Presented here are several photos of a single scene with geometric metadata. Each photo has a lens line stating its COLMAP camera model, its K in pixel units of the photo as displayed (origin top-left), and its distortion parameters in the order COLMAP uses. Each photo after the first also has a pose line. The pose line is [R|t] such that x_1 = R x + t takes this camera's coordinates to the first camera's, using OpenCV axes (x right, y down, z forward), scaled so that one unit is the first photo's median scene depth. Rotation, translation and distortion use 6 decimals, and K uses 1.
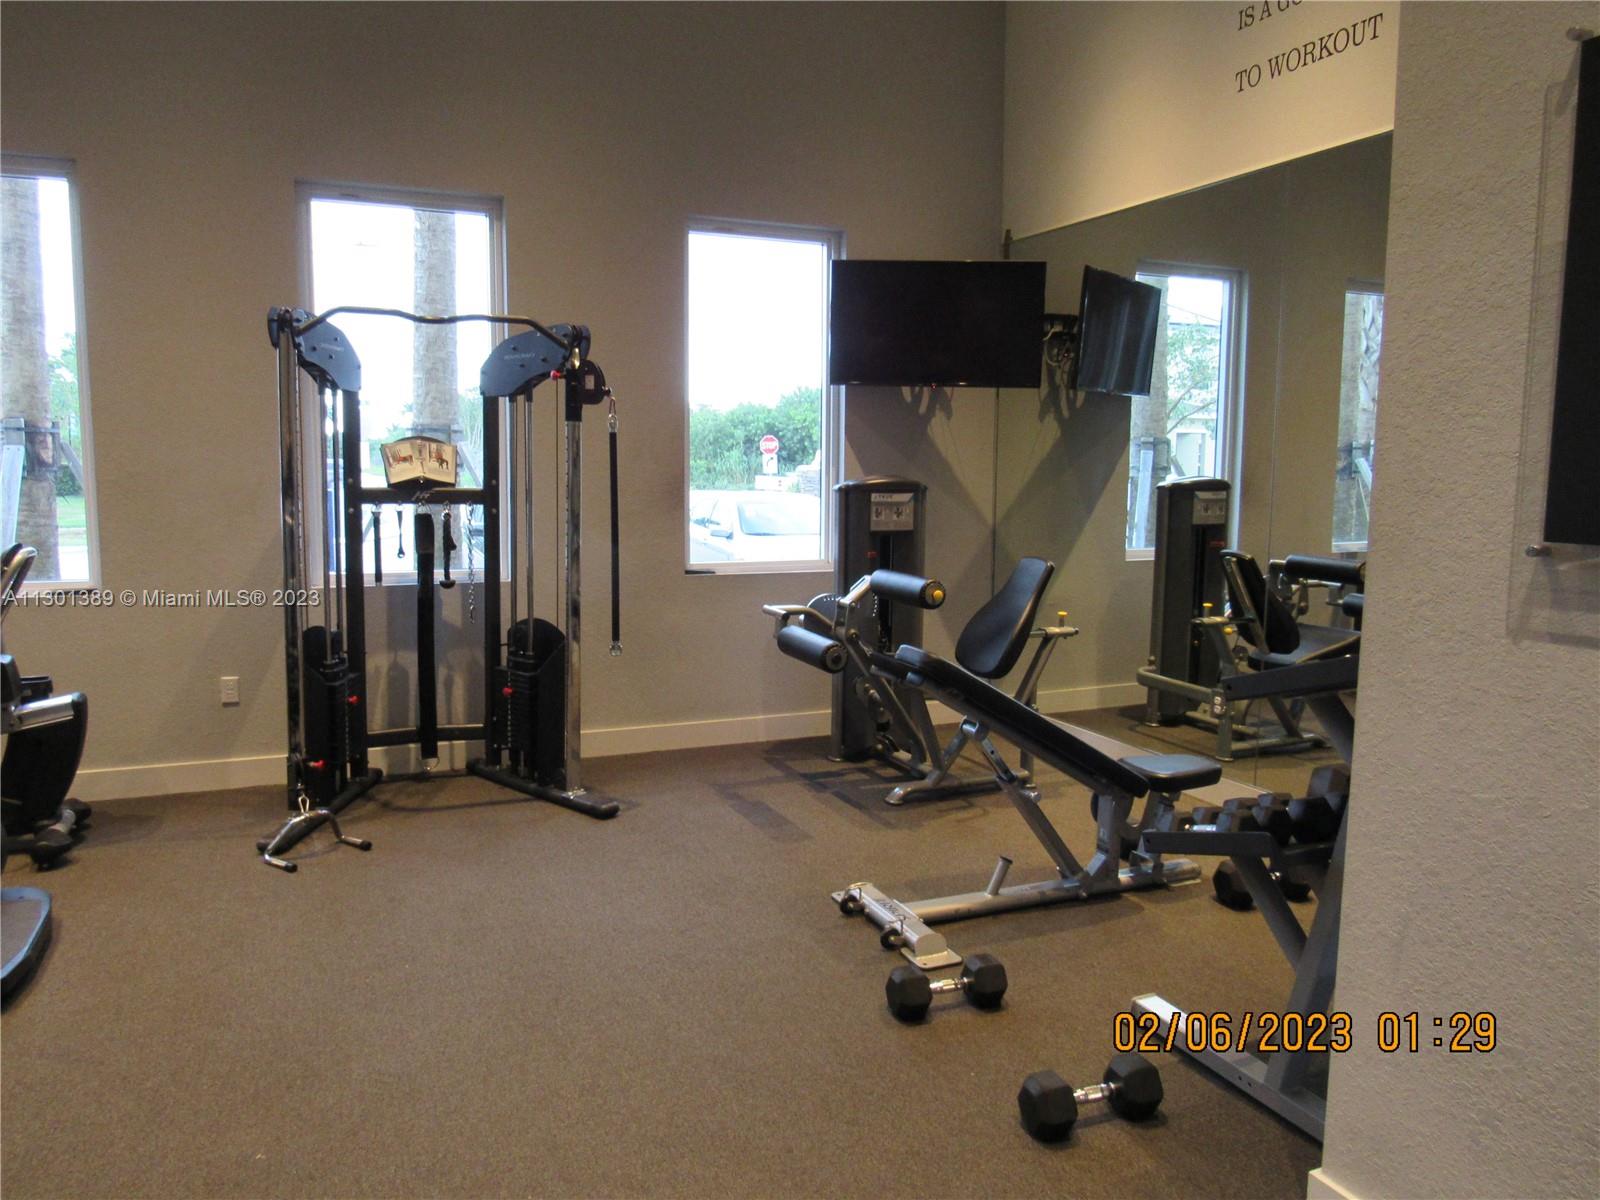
lens RADIAL K [[1133.9, 0, 800.0], [0, 1133.9, 600.0], [0, 0, 1]] dist [-0.034497, 0.001089]
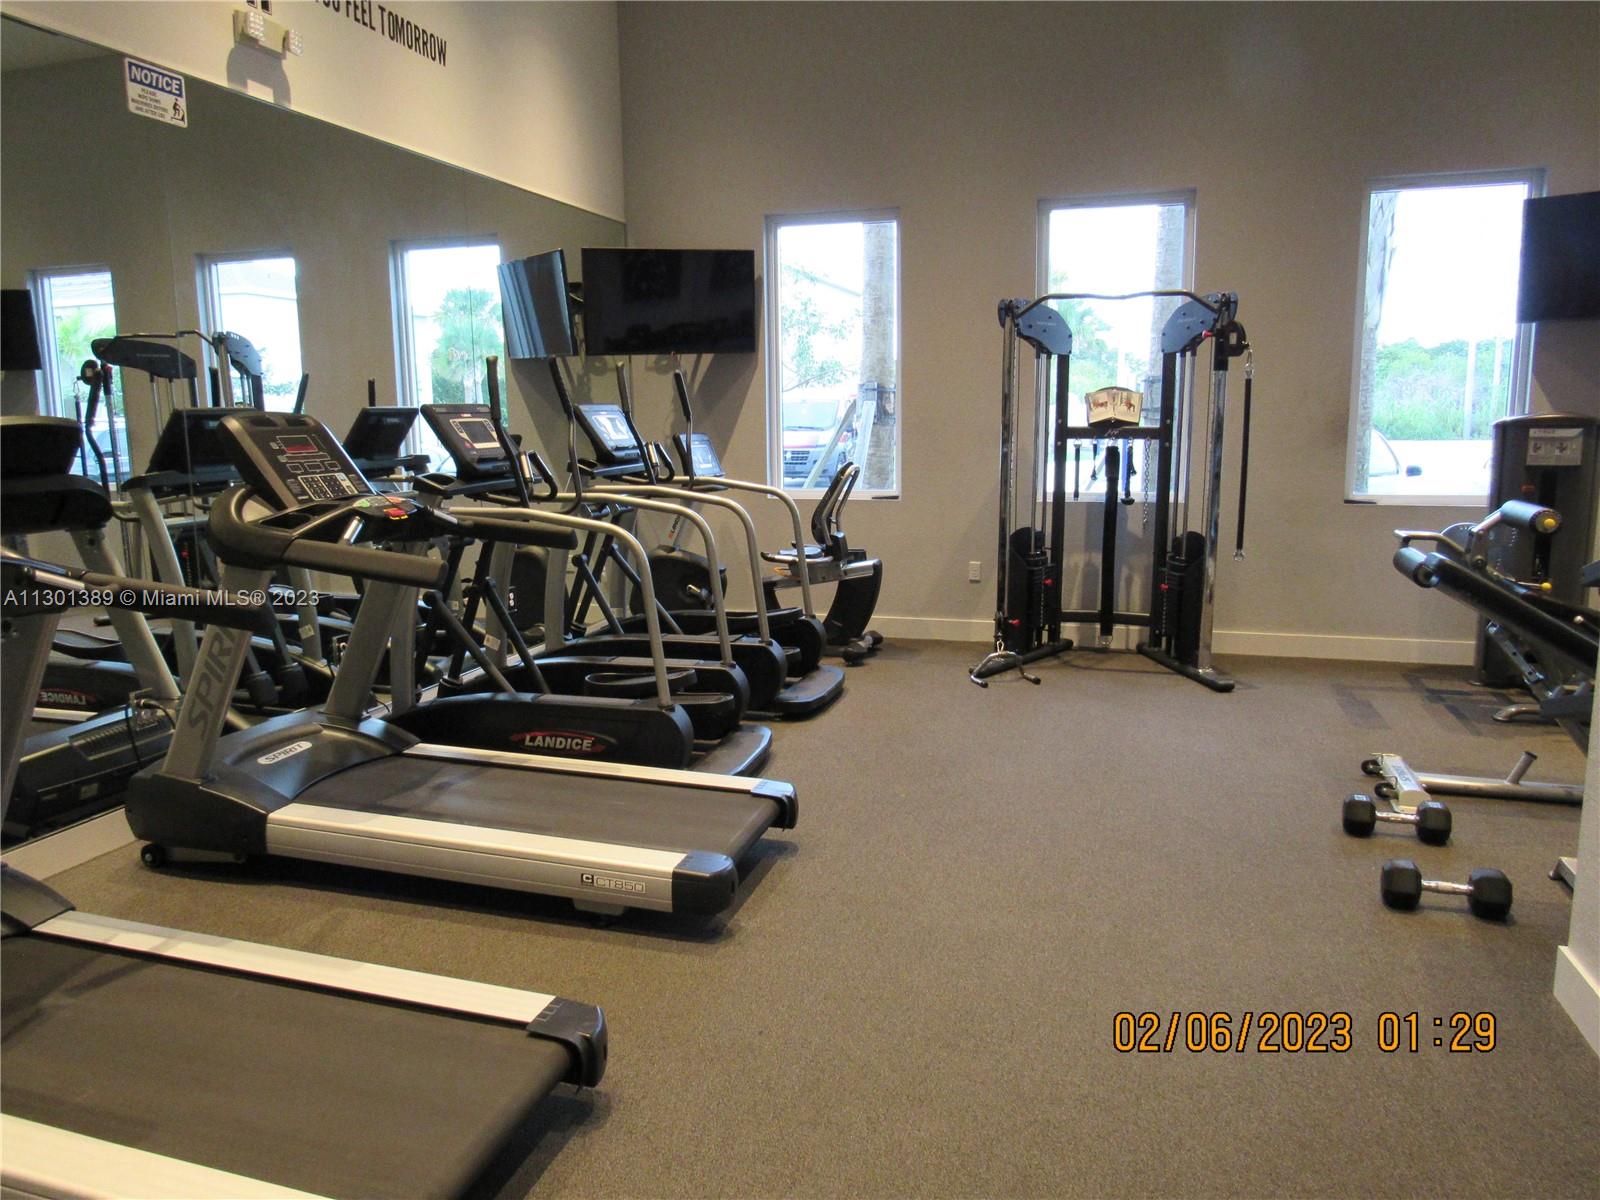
lens RADIAL K [[1121.0, 0, 800.0], [0, 1121.0, 600.0], [0, 0, 1]] dist [-0.007553, -0.001815]
pose [[0.756002, 0.089449, -0.648428, 0.249662], [-0.061463, 0.995943, 0.065728, 0.037599], [0.651677, -0.009837, 0.758433, -0.219317]]
